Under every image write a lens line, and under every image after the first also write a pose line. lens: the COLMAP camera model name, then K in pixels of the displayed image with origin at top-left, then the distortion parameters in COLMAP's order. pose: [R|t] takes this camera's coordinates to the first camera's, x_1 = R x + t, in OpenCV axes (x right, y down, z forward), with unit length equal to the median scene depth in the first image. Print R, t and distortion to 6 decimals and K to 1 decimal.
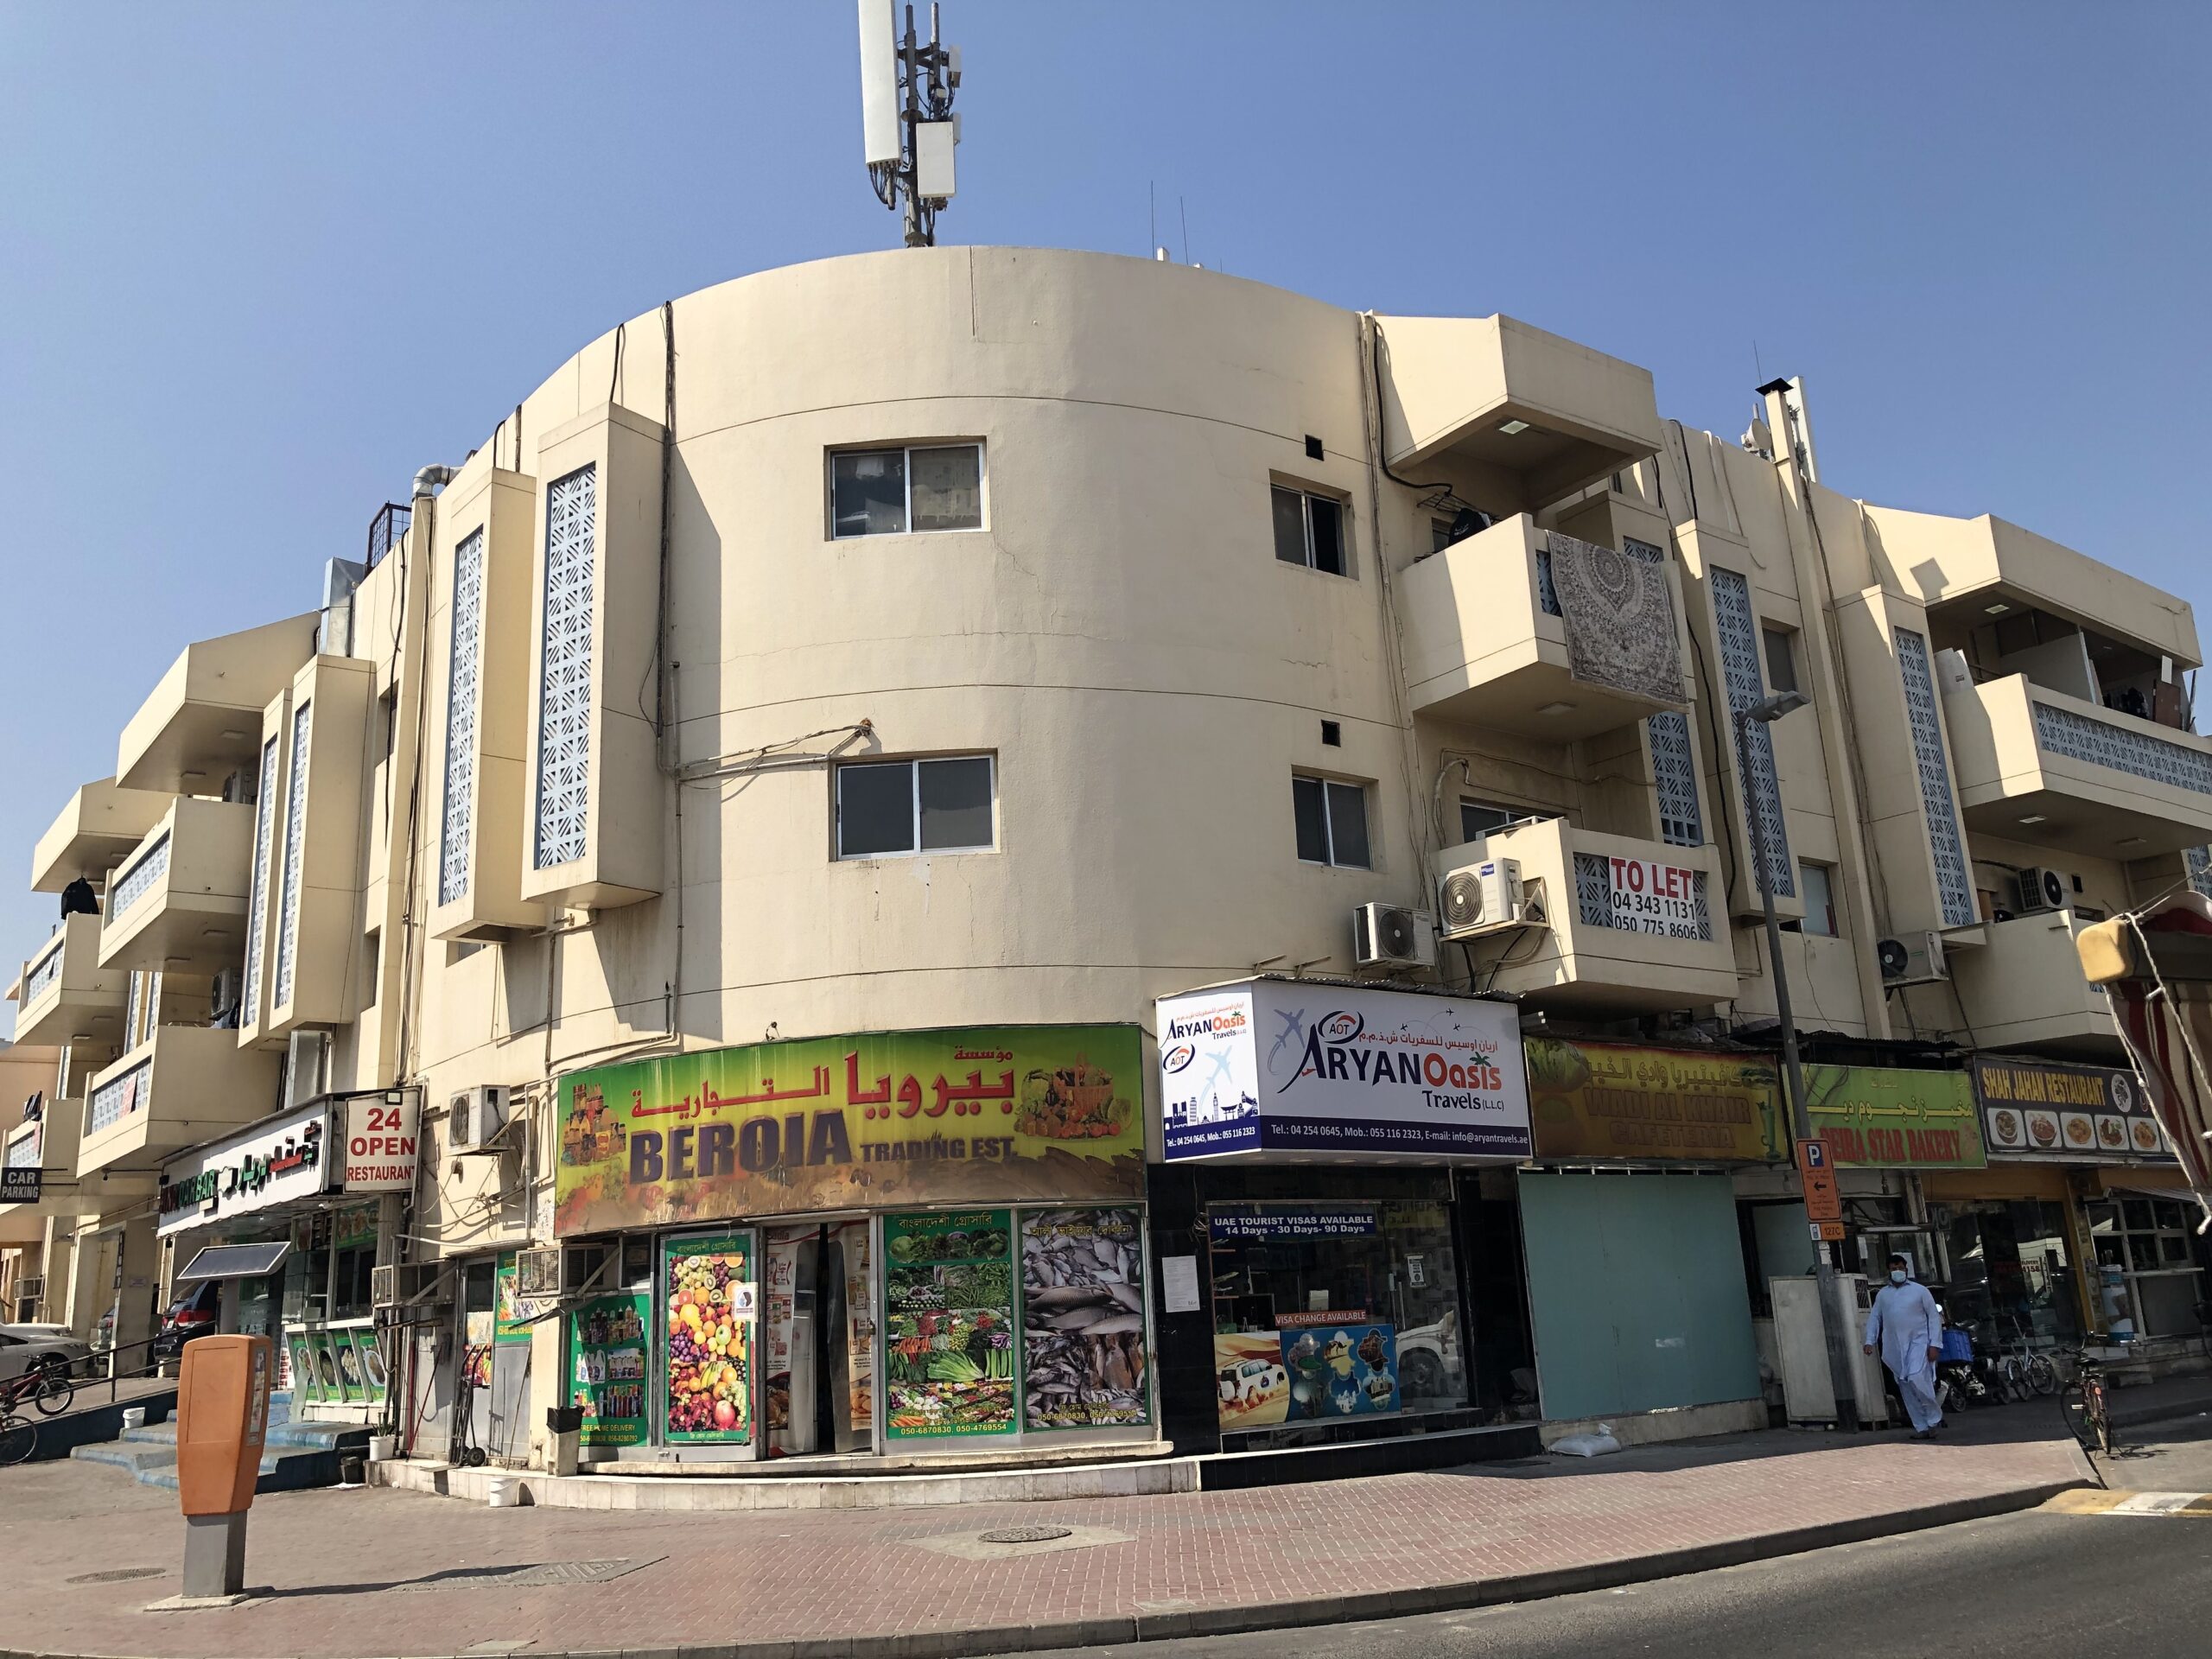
lens RADIAL K [[1809.7, 0, 1118.1], [0, 1809.7, 816.1], [0, 0, 1]] dist [0.019388, -0.034128]
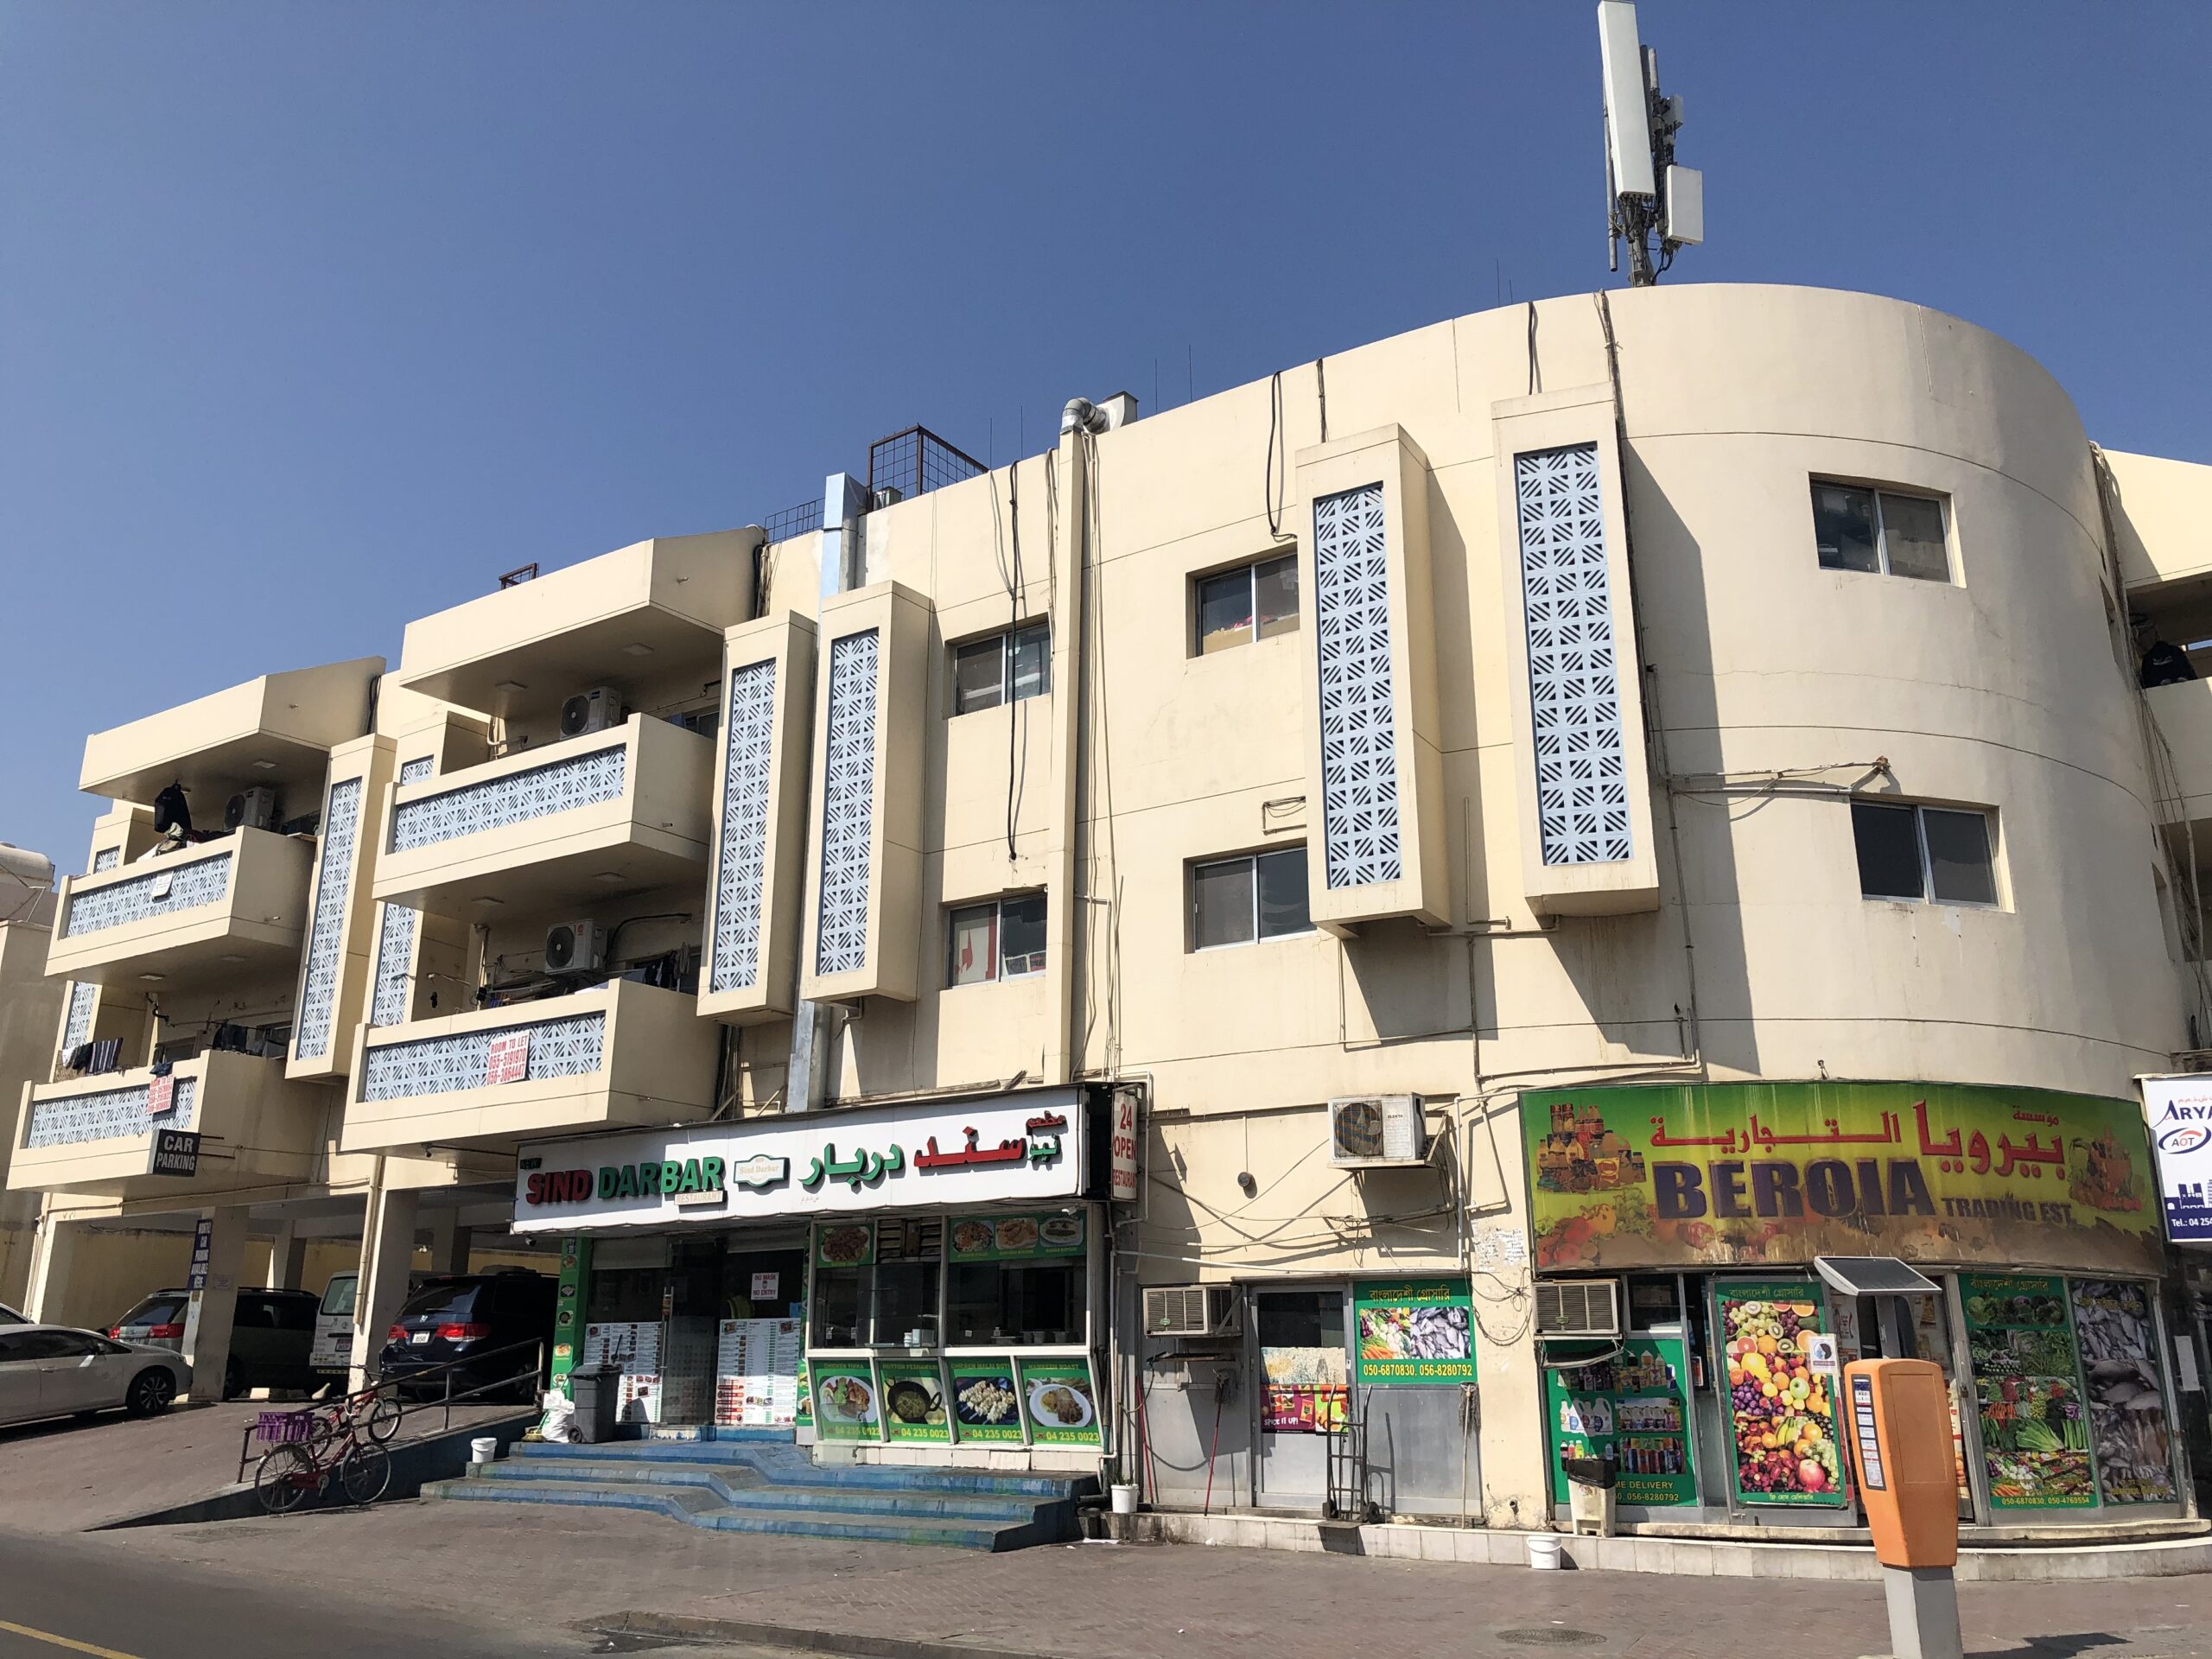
lens RADIAL K [[1809.7, 0, 1111.4], [0, 1809.7, 834.3], [0, 0, 1]] dist [0.019388, -0.034128]
pose [[0.949731, 0.142227, 0.278895, -0.834046], [-0.131366, 0.989673, -0.057354, 0.101356], [-0.284172, 0.017833, 0.958607, 0.196551]]
